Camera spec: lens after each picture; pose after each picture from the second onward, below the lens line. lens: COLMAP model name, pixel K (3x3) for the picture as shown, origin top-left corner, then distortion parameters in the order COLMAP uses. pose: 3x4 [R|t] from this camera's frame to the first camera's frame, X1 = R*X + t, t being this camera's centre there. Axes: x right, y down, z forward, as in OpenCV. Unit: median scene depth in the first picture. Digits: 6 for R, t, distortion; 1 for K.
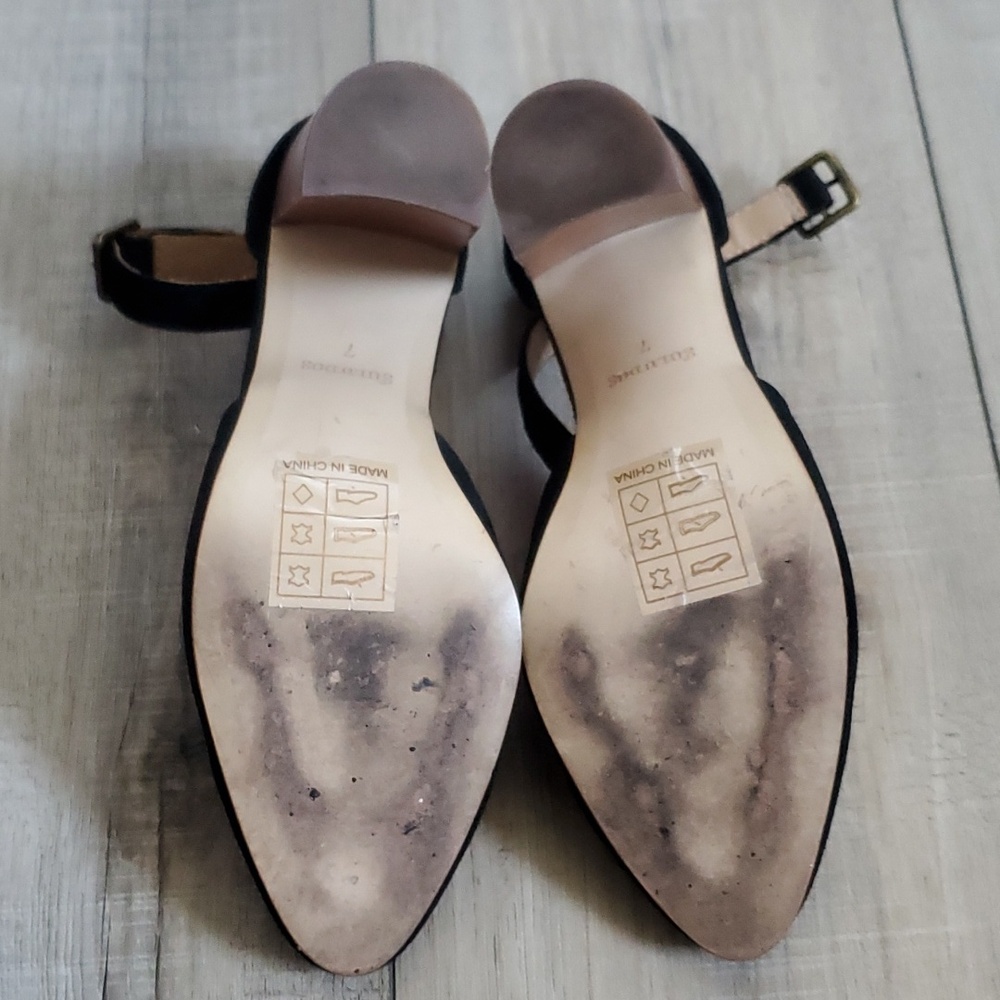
lens RADIAL K [[1610.6, 0, 525.6], [0, 1610.6, 503.5], [0, 0, 1]] dist [0.236507, -0.914819]
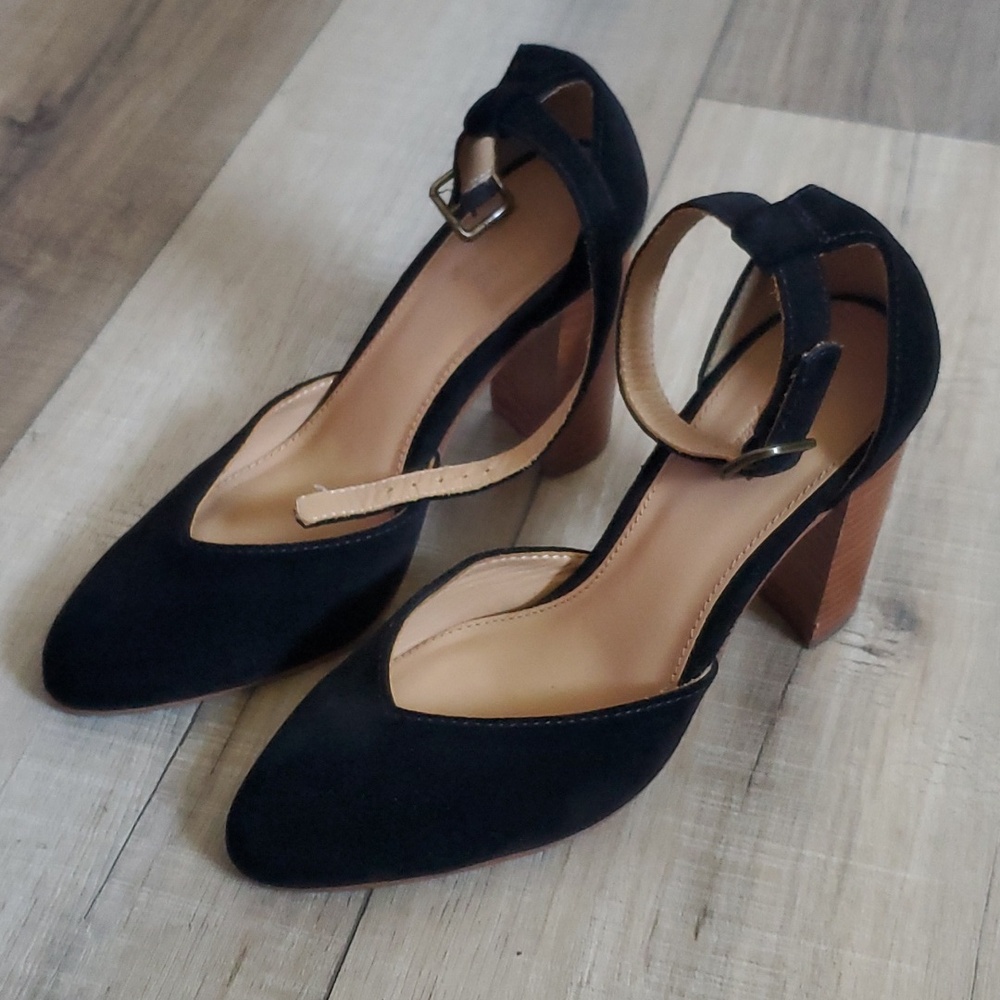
lens RADIAL K [[1610.6, 0, 525.6], [0, 1610.6, 503.5], [0, 0, 1]] dist [0.236507, -0.914819]
pose [[0.939407, 0.245275, -0.239486, 0.213486], [-0.301059, 0.924404, -0.234182, 0.352476], [0.163943, 0.292092, 0.942234, -0.138677]]
